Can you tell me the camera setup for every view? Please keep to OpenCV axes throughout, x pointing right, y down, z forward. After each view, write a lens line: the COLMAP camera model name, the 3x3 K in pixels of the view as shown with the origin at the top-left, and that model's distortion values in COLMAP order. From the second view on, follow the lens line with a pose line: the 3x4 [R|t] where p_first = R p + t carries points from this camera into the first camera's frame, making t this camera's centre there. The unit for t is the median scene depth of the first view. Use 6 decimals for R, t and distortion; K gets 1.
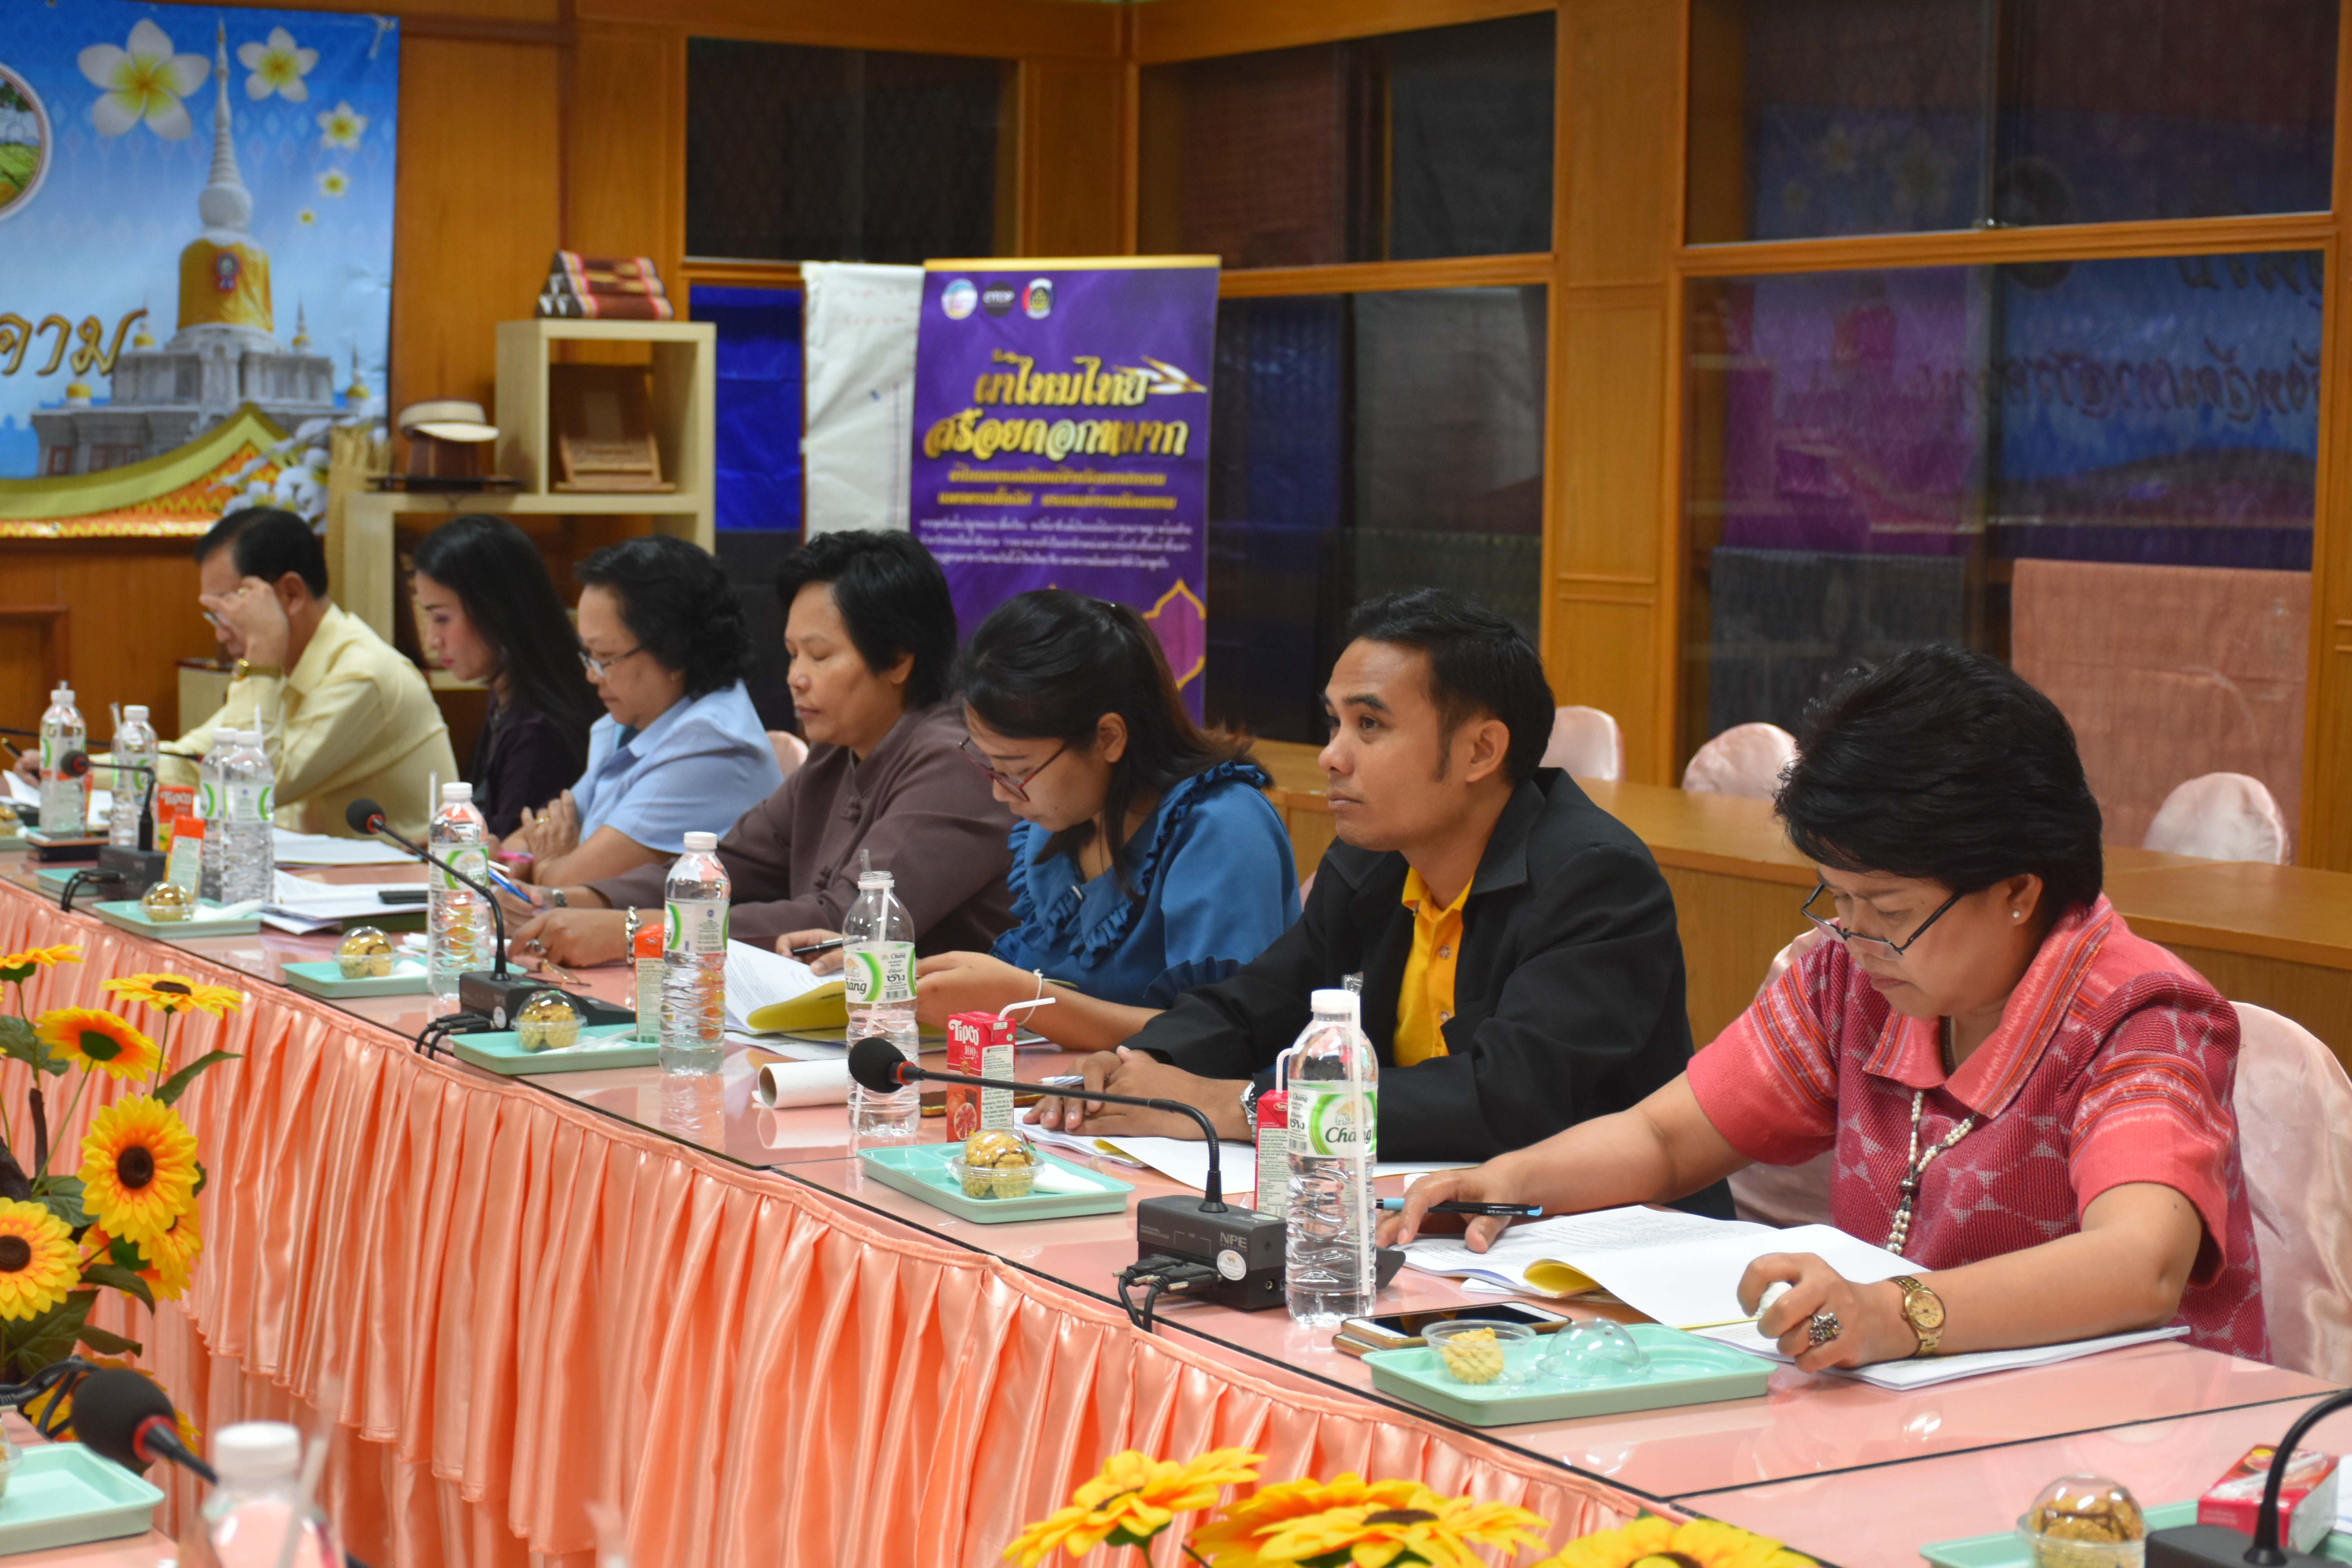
lens RADIAL K [[4002.8, 0, 1176.0], [0, 4002.8, 784.0], [0, 0, 1]] dist [-0.055796, 0.077834]
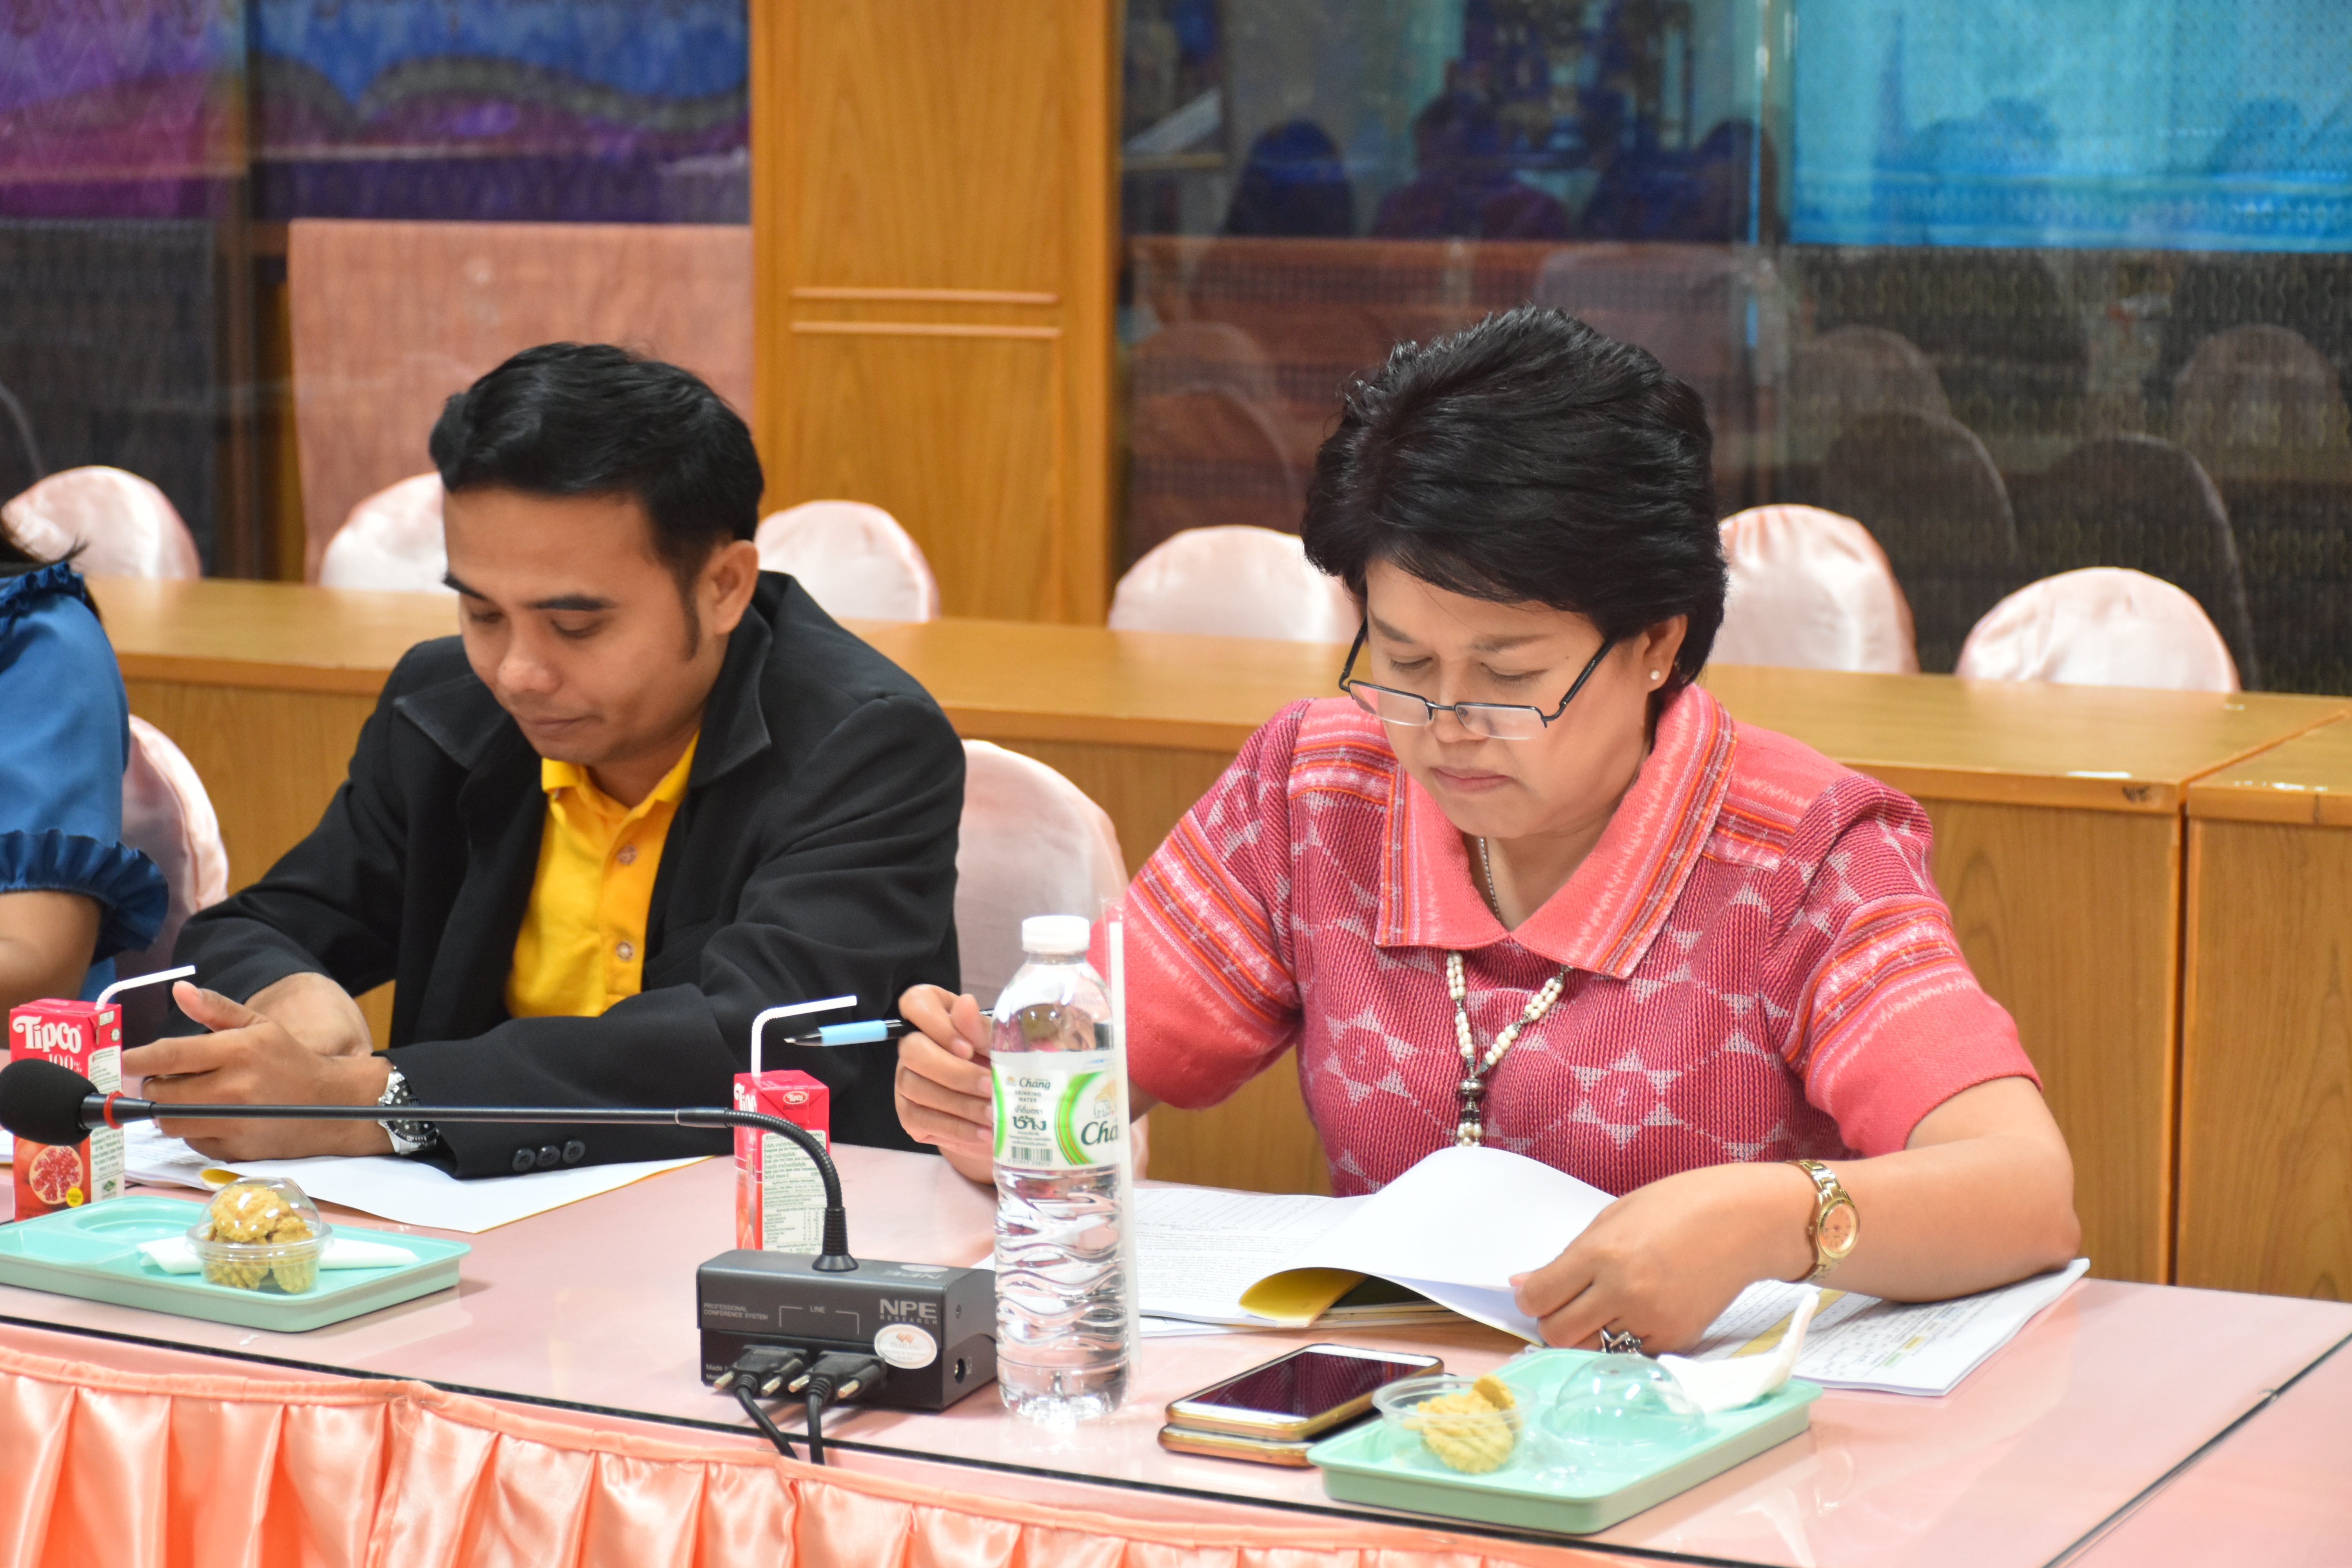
lens RADIAL K [[5335.1, 0, 1176.0], [0, 5335.1, 784.0], [0, 0, 1]] dist [-0.068378, 0.218681]
pose [[0.858937, -0.082190, 0.505442, -0.149468], [0.055424, 0.996158, 0.067798, -0.011400], [-0.509072, -0.030220, 0.860193, 0.086829]]
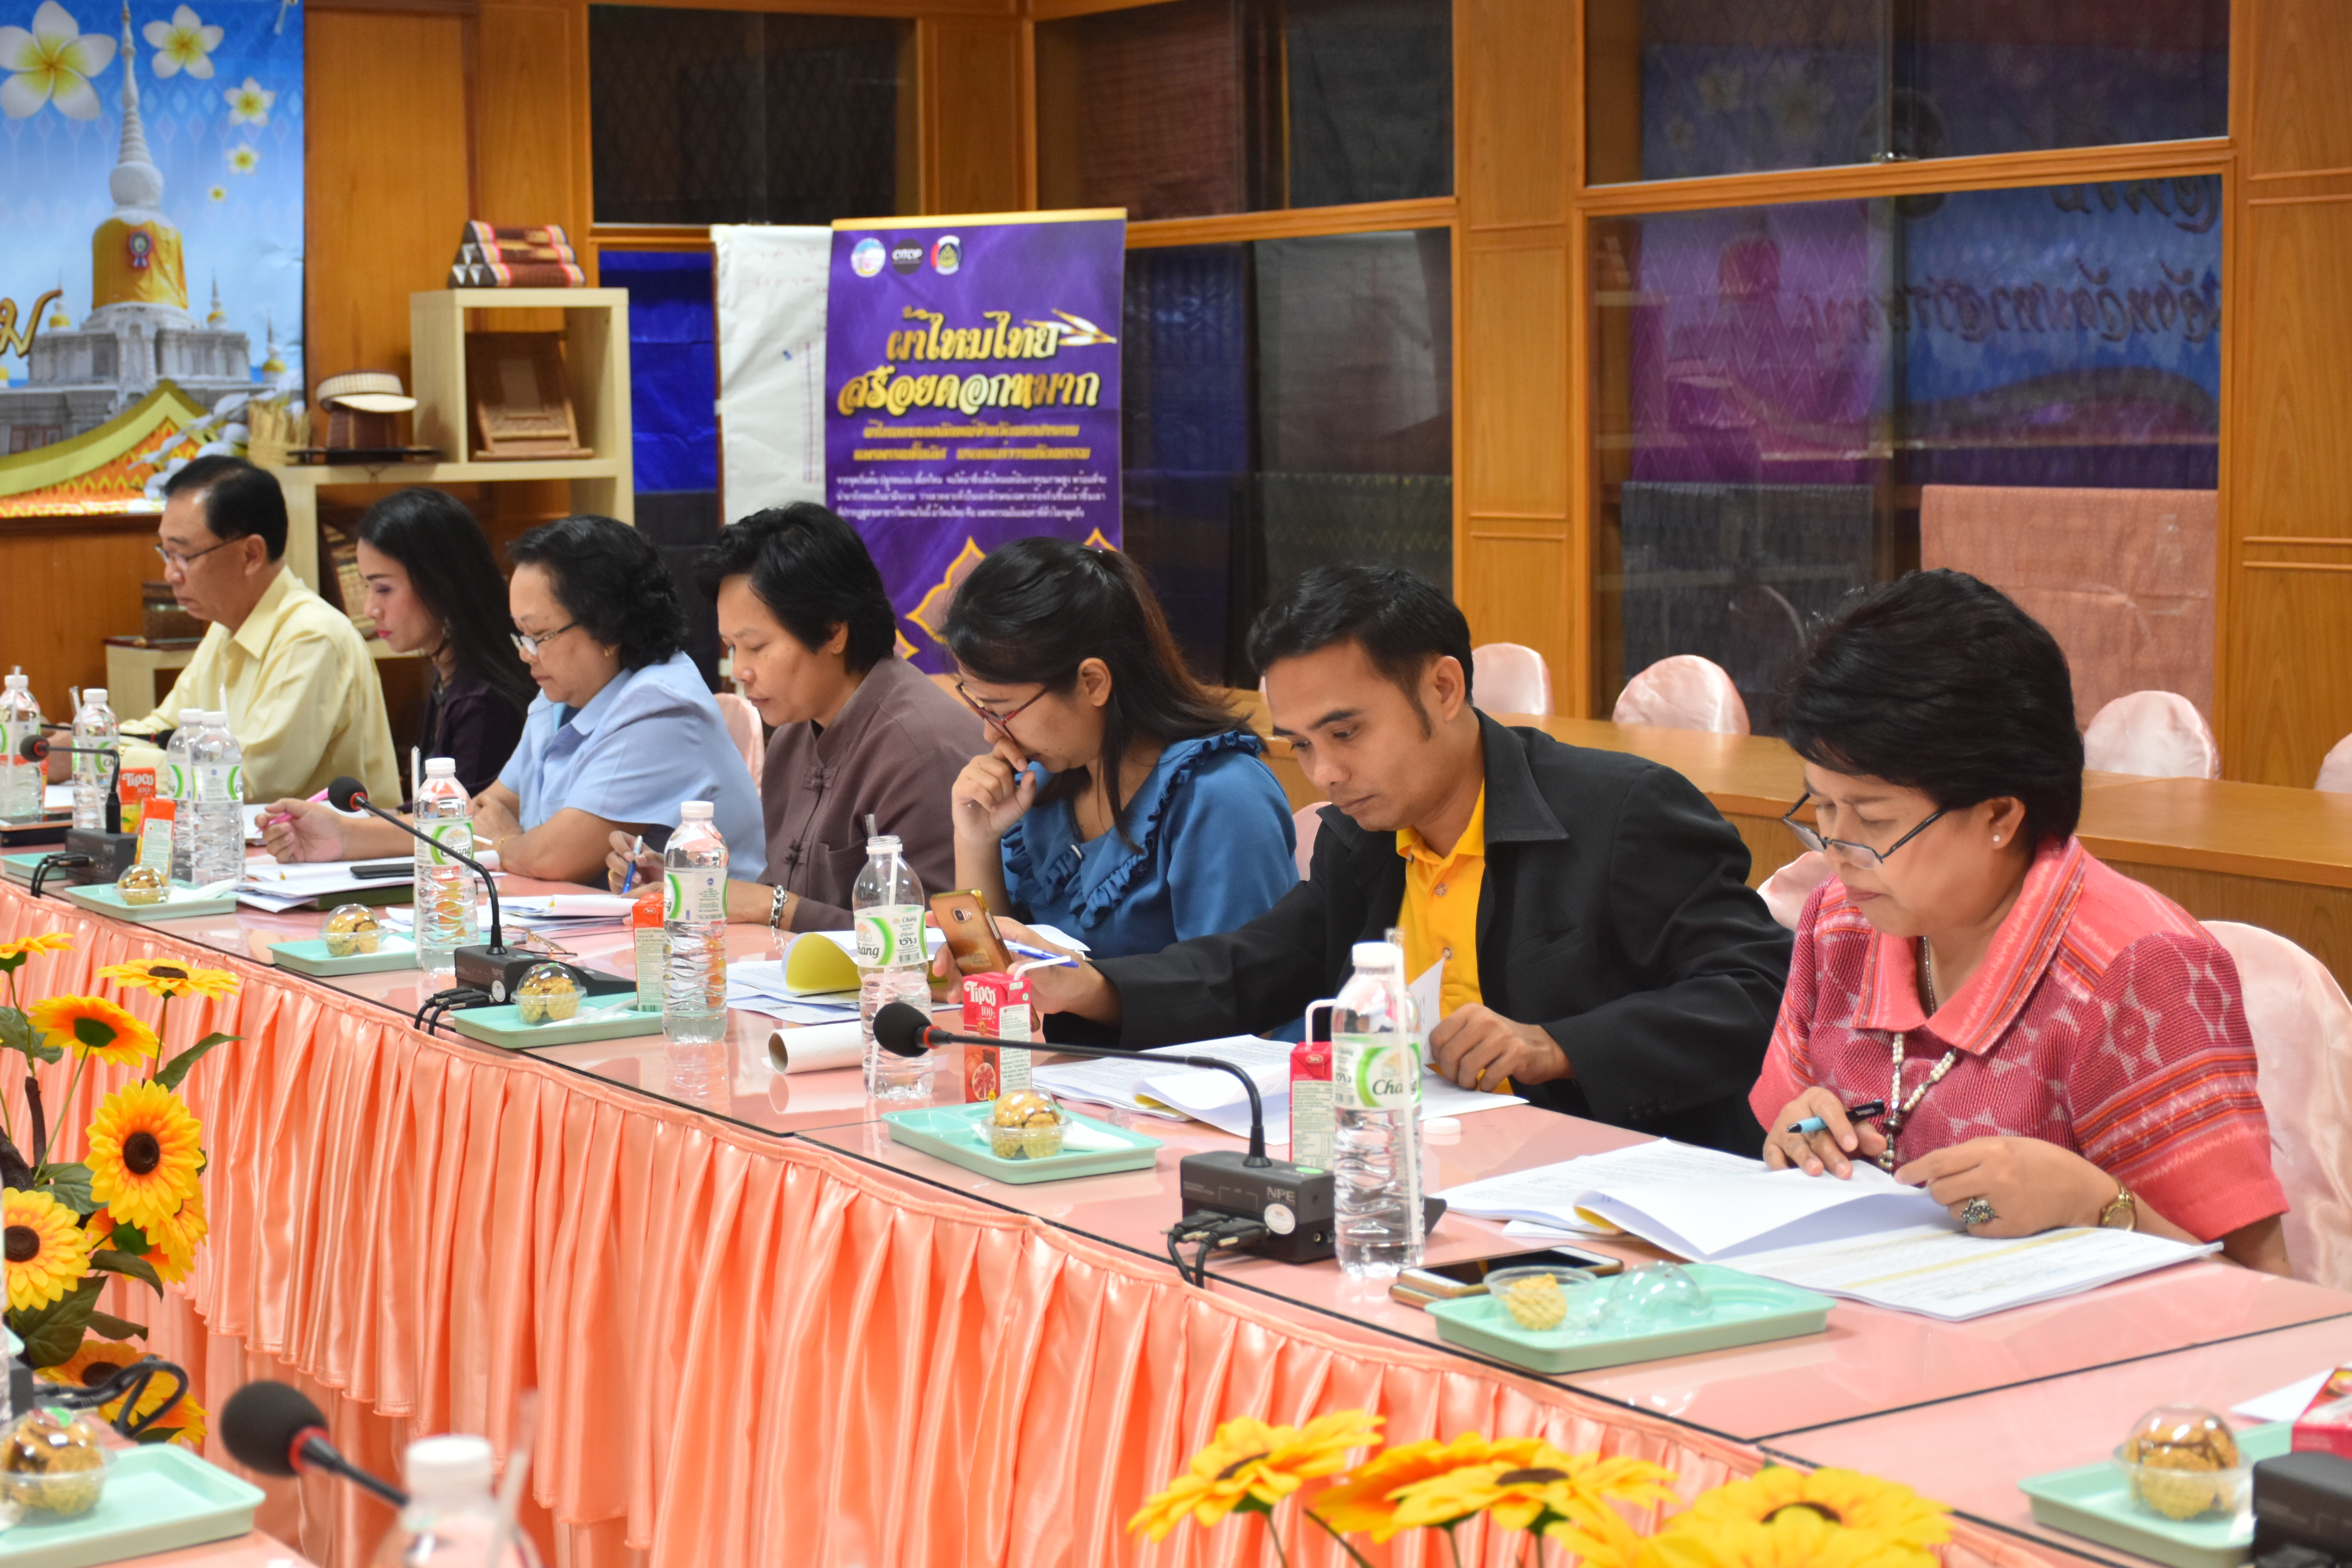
lens RADIAL K [[3921.1, 0, 1176.0], [0, 3921.1, 784.0], [0, 0, 1]] dist [-0.050824, 0.112276]
pose [[0.998960, -0.031528, 0.032946, -0.016056], [0.030995, 0.999382, 0.016562, -0.002556], [-0.033447, -0.015524, 0.999320, 0.005665]]
